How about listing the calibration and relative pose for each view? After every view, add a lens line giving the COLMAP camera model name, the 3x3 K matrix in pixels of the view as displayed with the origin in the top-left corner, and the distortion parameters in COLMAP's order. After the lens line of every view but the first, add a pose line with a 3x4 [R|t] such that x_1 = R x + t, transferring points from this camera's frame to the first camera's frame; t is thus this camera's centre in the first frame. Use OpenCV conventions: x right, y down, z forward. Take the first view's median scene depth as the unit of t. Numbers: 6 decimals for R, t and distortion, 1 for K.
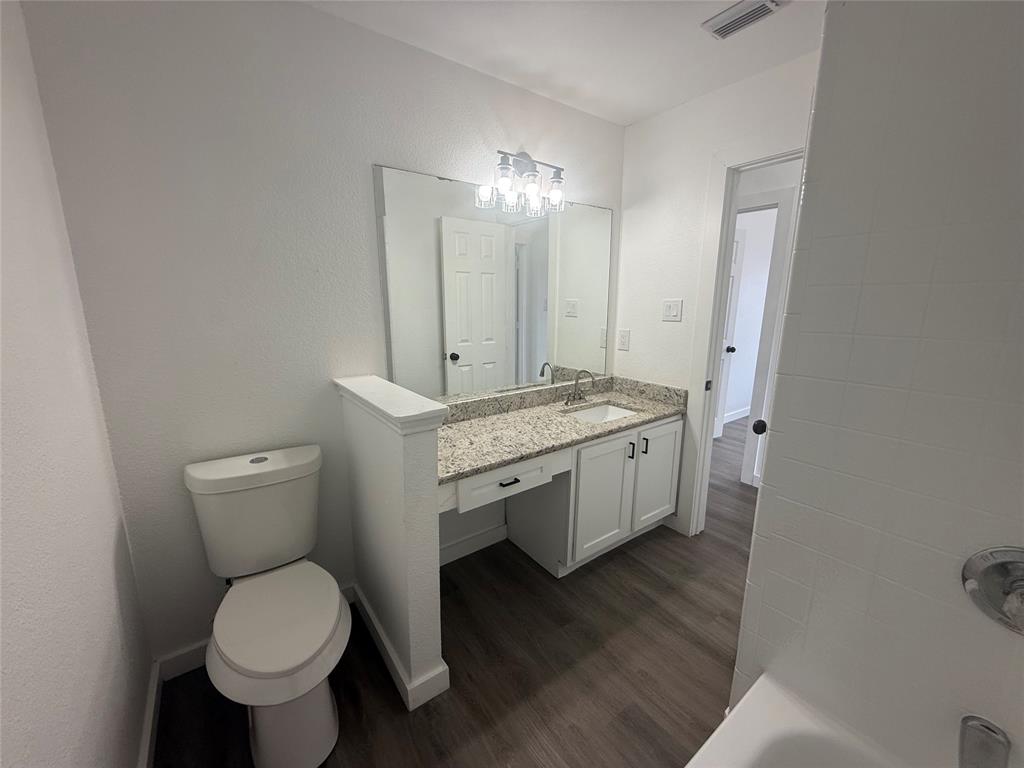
lens RADIAL K [[407.5, 0, 509.1], [0, 407.5, 384.1], [0, 0, 1]] dist [-0.000824, 0.000155]
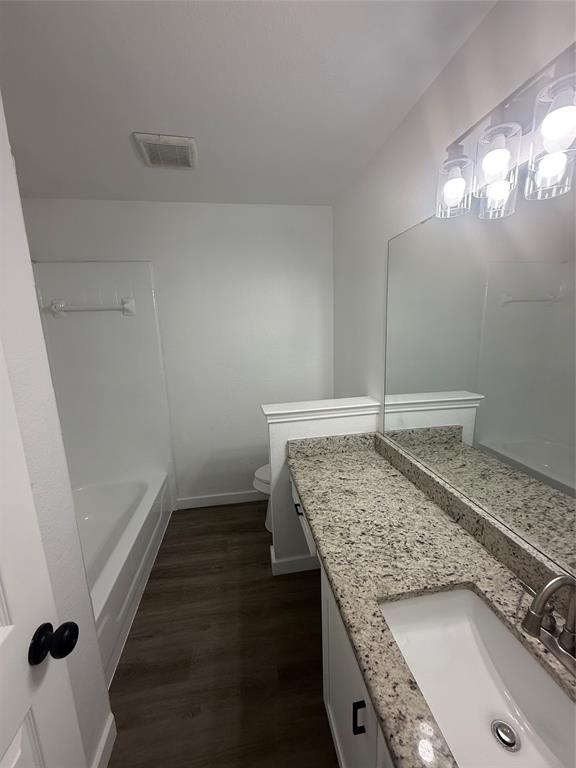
lens RADIAL K [[305.6, 0, 287.4], [0, 305.6, 381.6], [0, 0, 1]] dist [-0.000824, 0.000155]
pose [[-0.459187, 0.173391, -0.871253, 0.631945], [-0.150645, 0.951362, 0.268730, -0.297075], [0.875473, 0.254647, -0.410733, 1.092600]]
